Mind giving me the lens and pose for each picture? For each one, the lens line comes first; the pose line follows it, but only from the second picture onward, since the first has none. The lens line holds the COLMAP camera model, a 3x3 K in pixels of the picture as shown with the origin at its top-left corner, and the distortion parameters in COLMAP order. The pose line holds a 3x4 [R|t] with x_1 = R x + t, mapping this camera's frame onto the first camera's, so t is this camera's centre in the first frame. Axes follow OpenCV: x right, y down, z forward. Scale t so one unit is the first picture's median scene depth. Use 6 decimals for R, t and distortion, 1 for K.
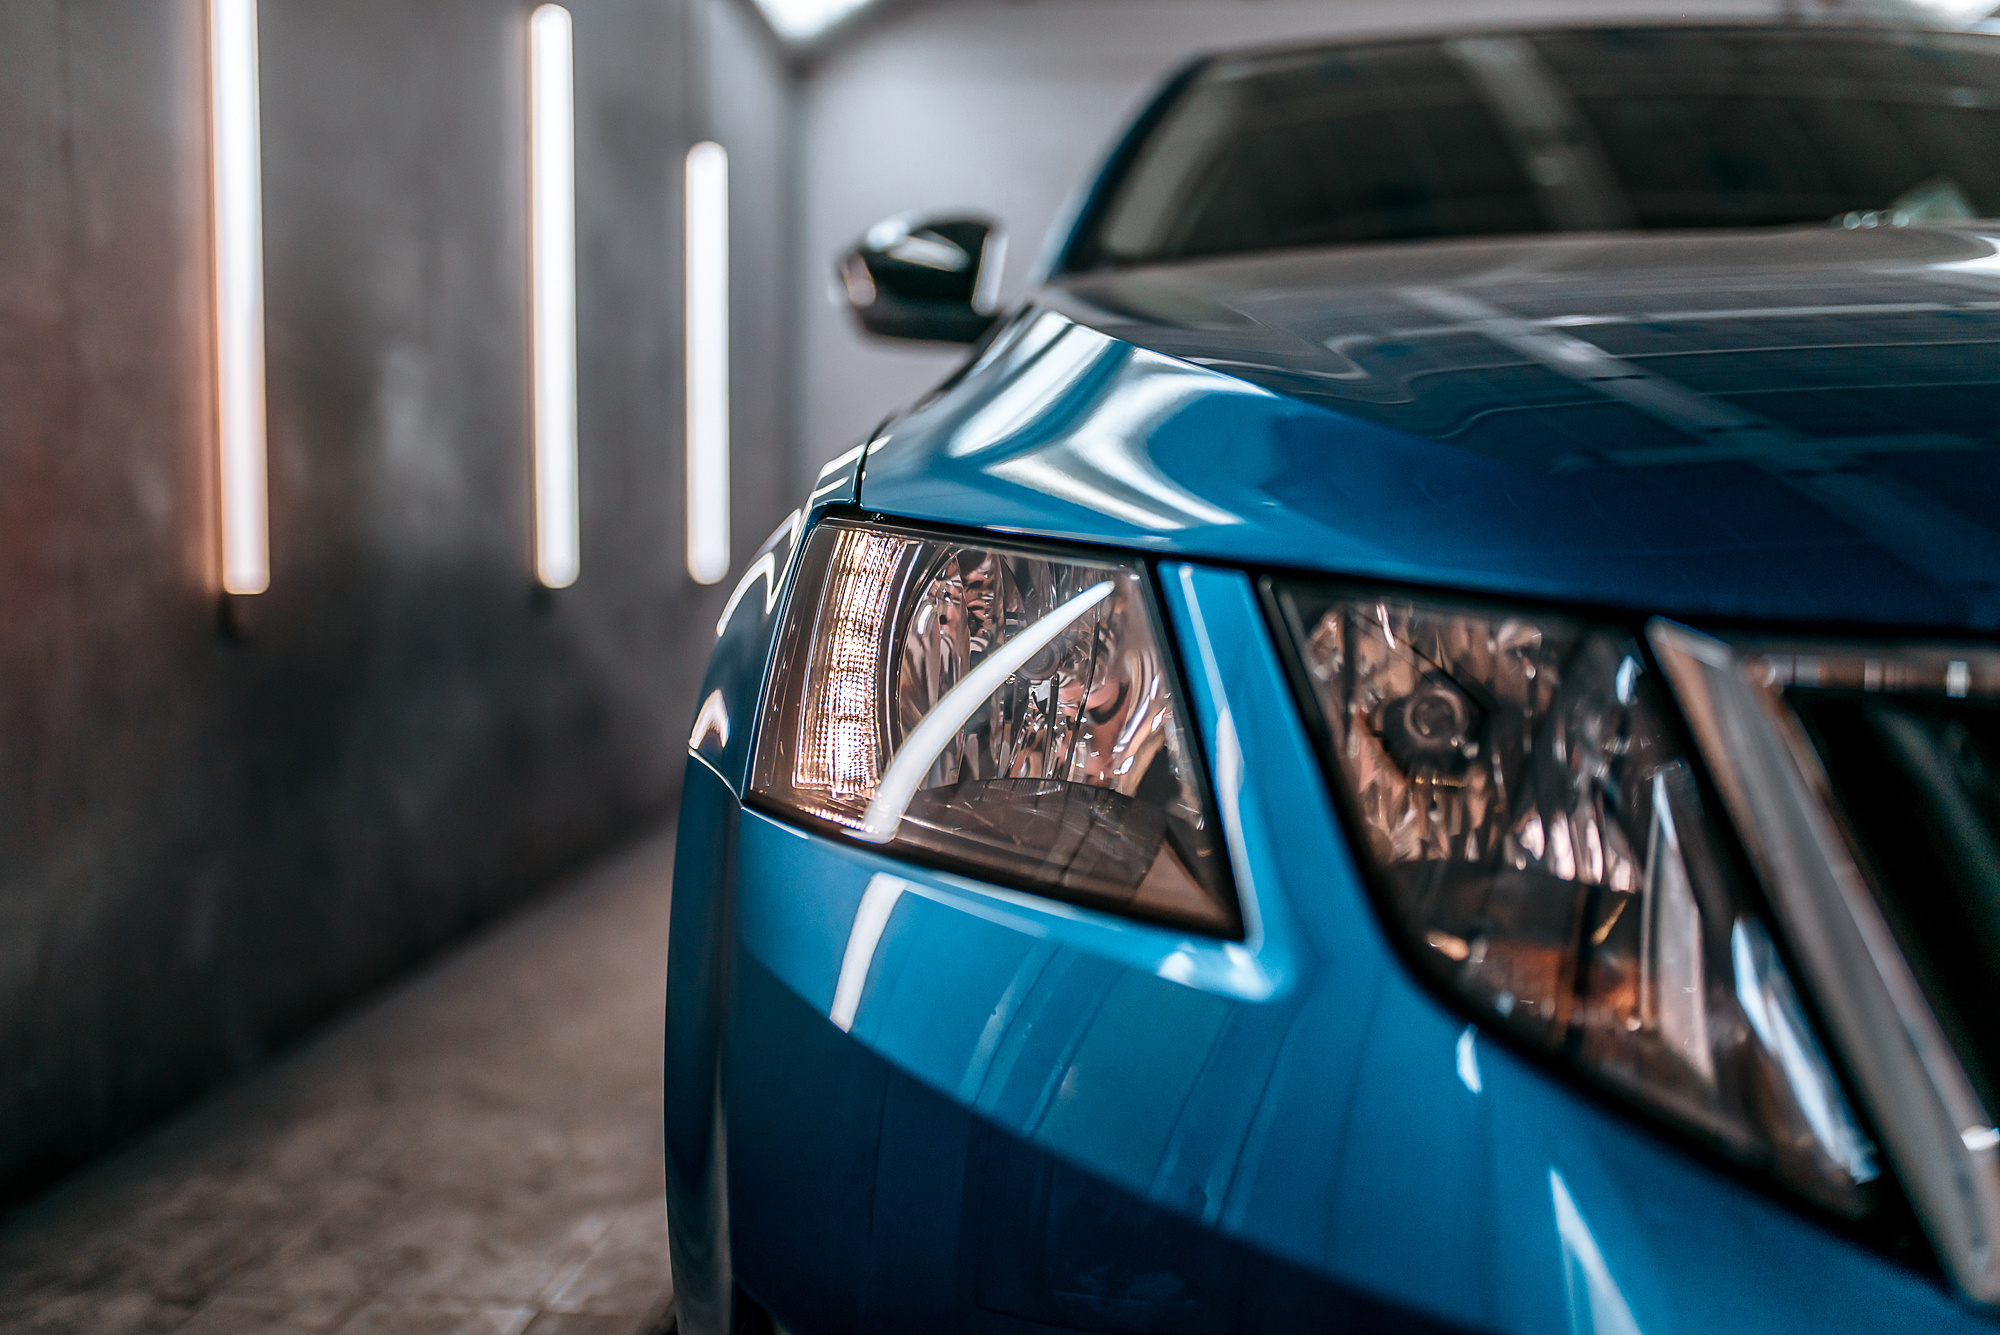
lens RADIAL K [[2015.6, 0, 1004.4], [0, 2015.6, 668.6], [0, 0, 1]] dist [0.097238, 0.000000]
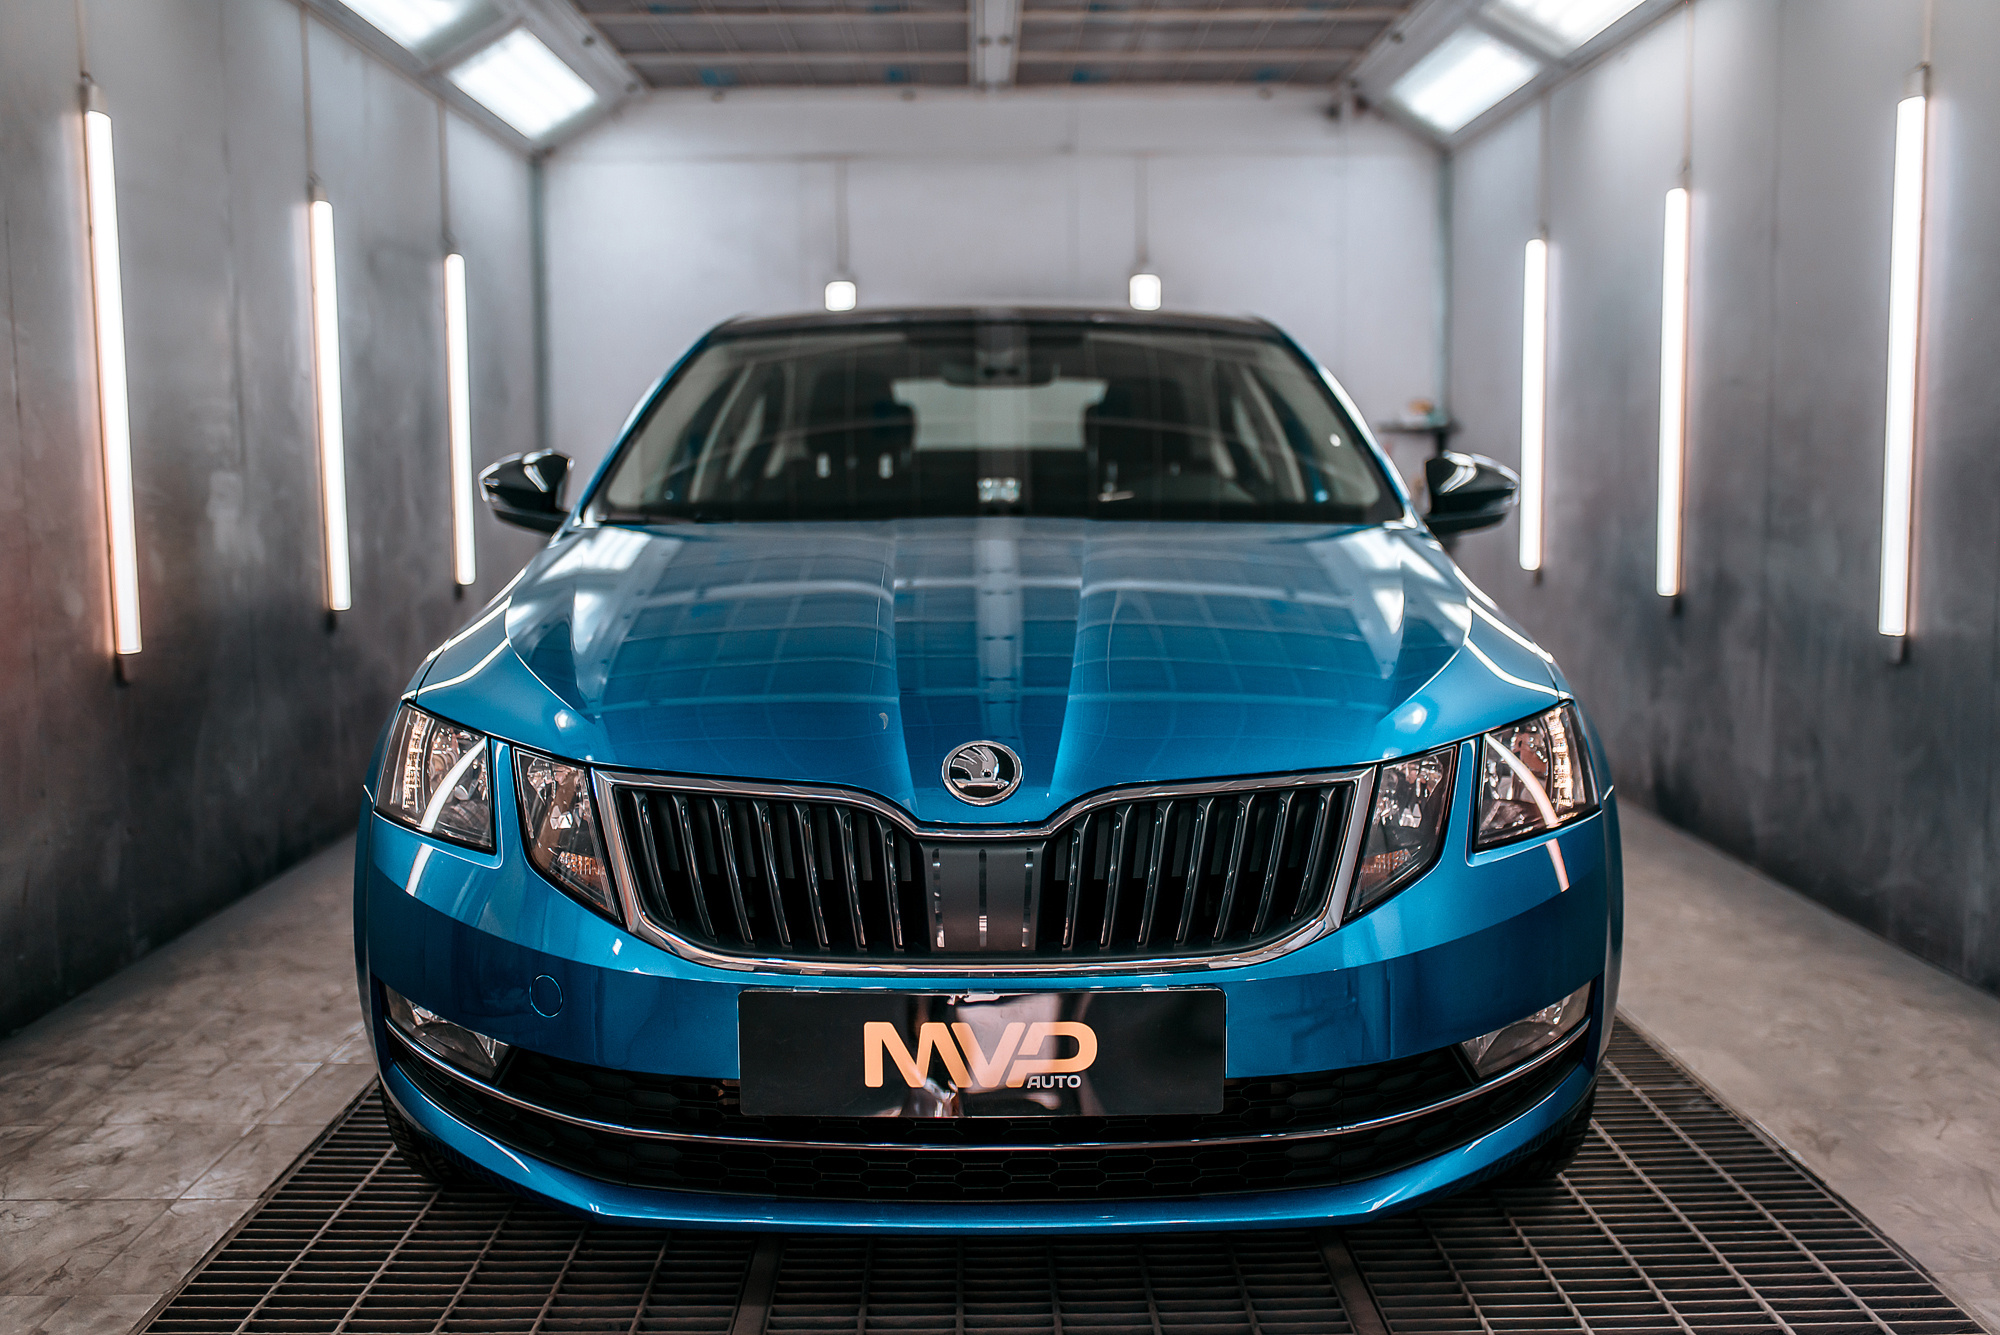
lens RADIAL K [[2015.6, 0, 991.6], [0, 2015.6, 669.6], [0, 0, 1]] dist [0.097238, 0.000000]
pose [[0.996921, -0.019372, 0.075984, 0.203287], [0.016164, 0.998961, 0.042612, -0.097535], [-0.076730, -0.041252, 0.996198, -0.743238]]
